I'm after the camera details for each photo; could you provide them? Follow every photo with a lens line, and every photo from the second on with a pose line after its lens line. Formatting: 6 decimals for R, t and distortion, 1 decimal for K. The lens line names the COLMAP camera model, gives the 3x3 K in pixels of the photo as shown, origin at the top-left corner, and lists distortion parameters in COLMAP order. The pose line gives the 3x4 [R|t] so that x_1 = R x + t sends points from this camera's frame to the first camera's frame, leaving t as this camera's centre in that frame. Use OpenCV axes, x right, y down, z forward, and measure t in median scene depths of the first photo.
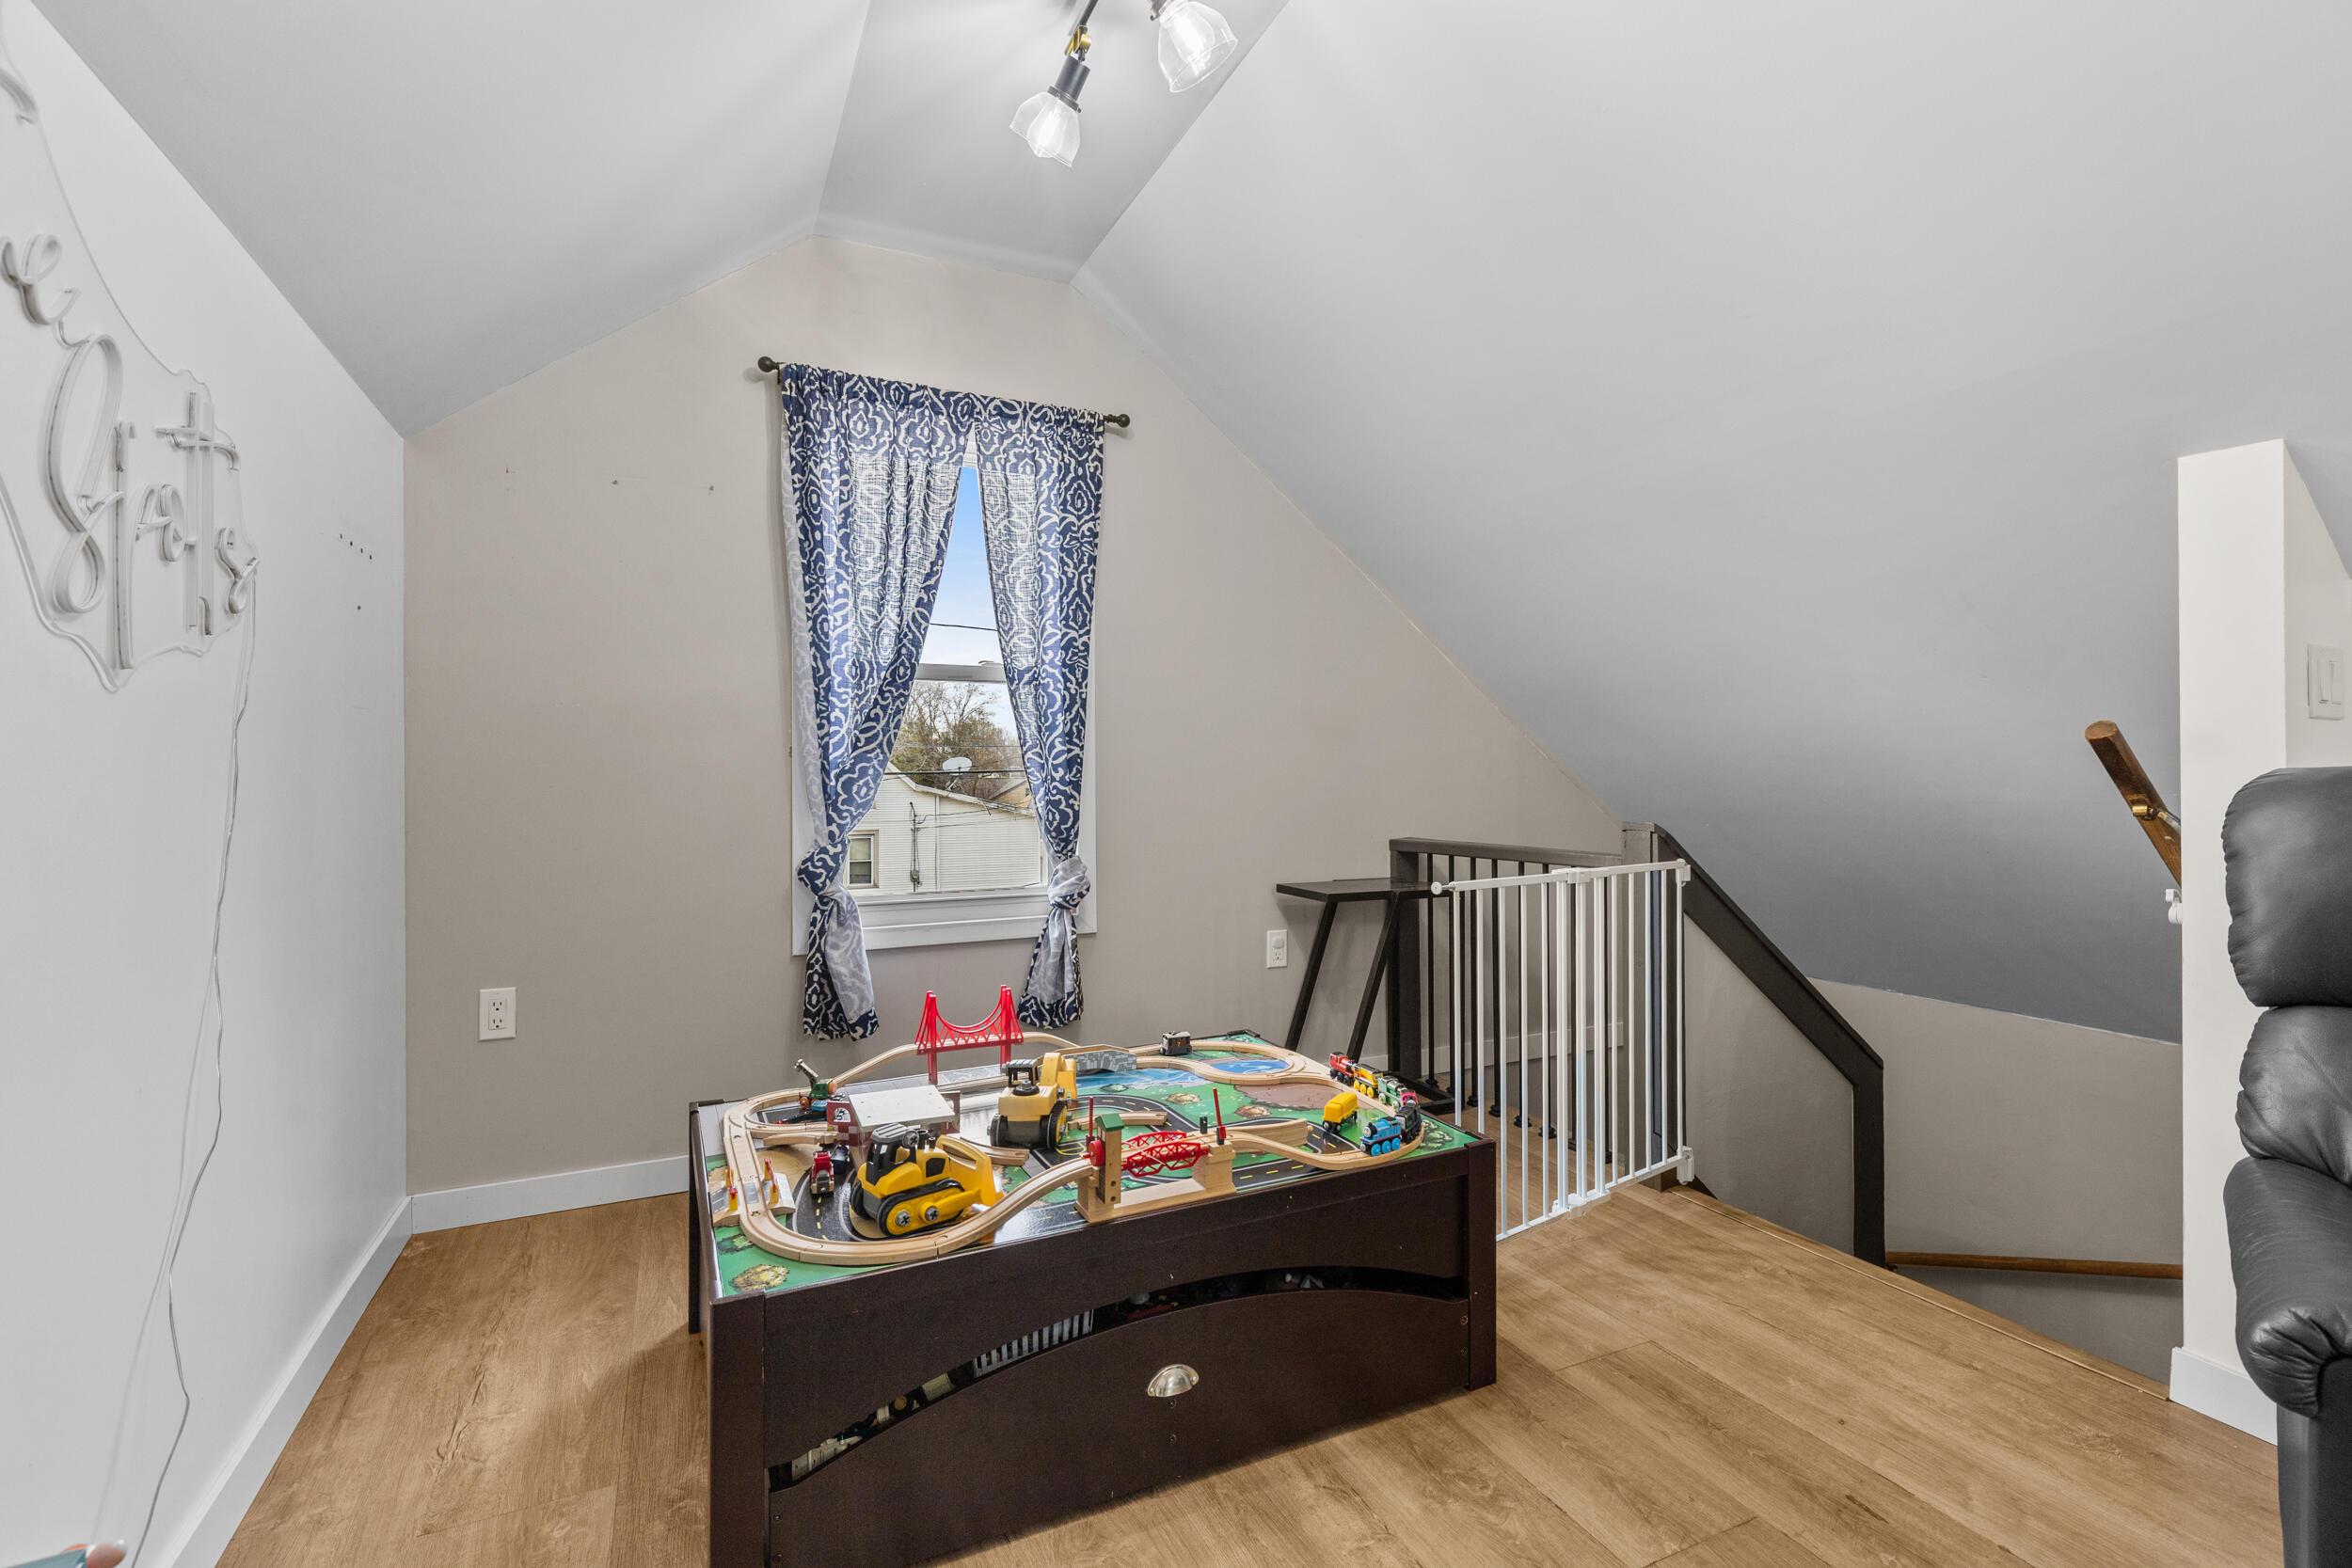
lens RADIAL K [[1063.0, 0, 1188.0], [0, 1063.0, 772.8], [0, 0, 1]] dist [0.003477, 0.000326]
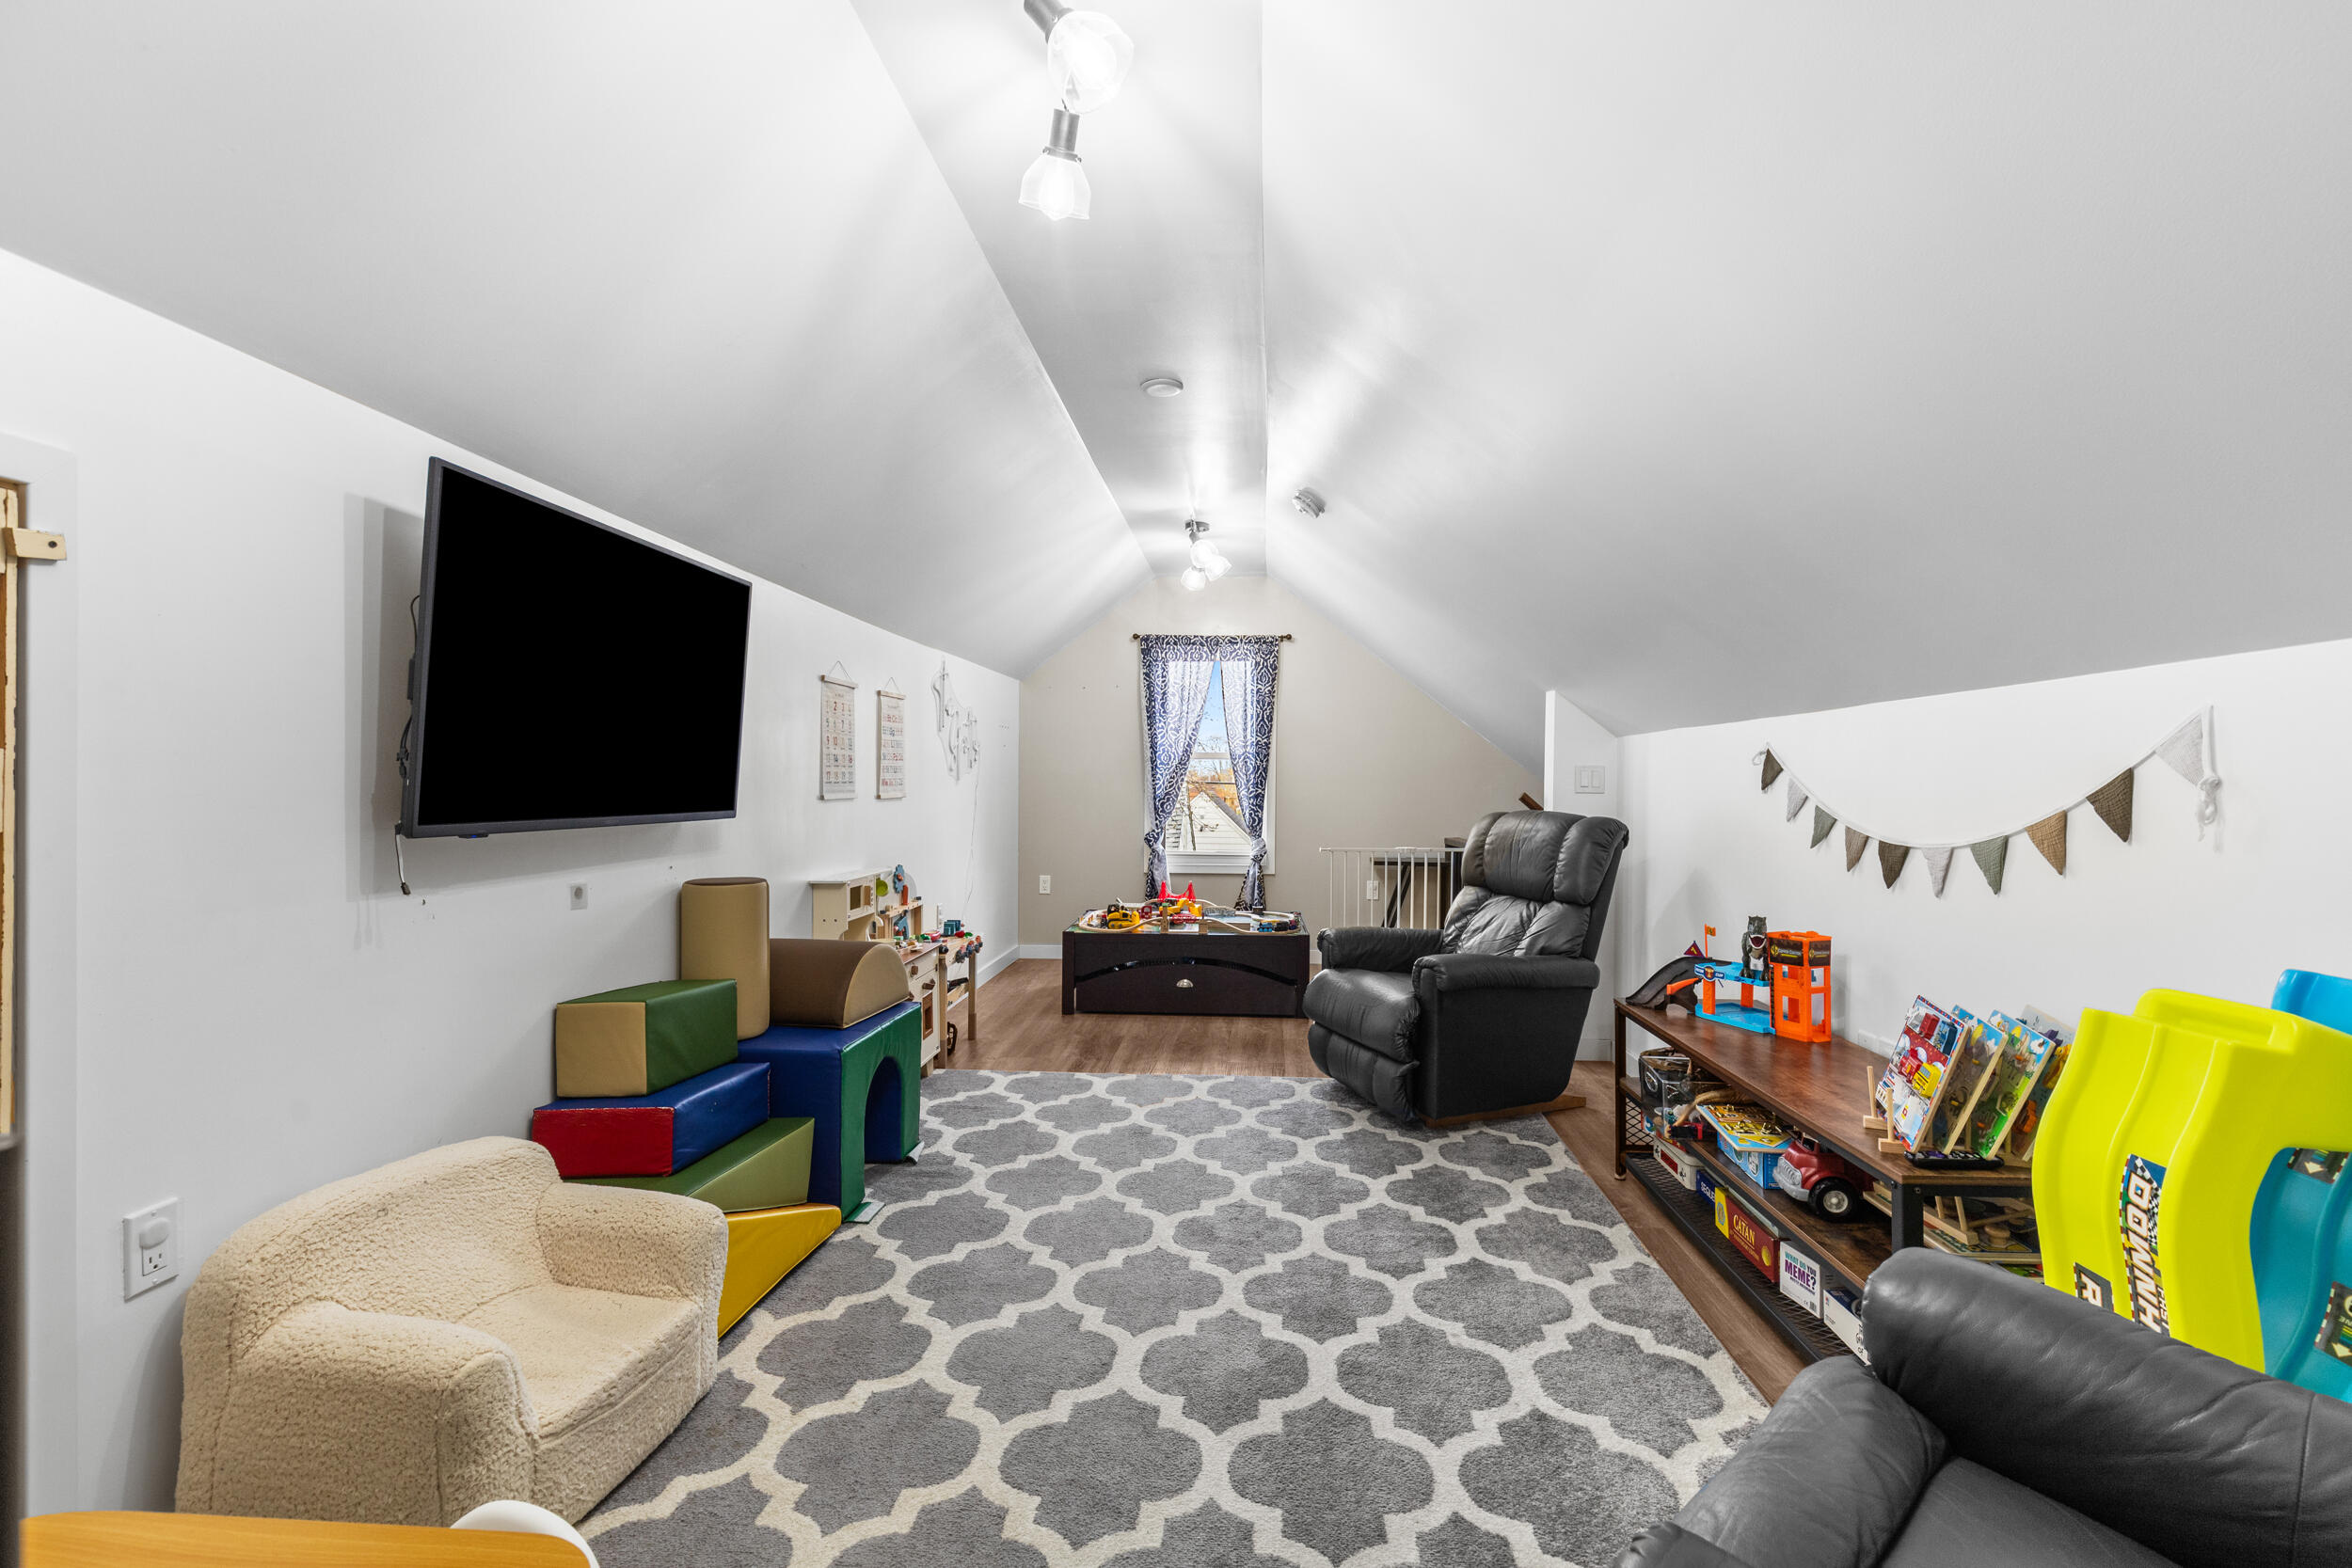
lens RADIAL K [[1063.0, 0, 1174.5], [0, 1063.0, 777.8], [0, 0, 1]] dist [0.003477, 0.000326]
pose [[0.862789, 0.006496, -0.505522, 0.885769], [-0.007906, 0.999969, -0.000644, -0.046031], [0.505502, 0.004552, 0.862813, -1.037364]]
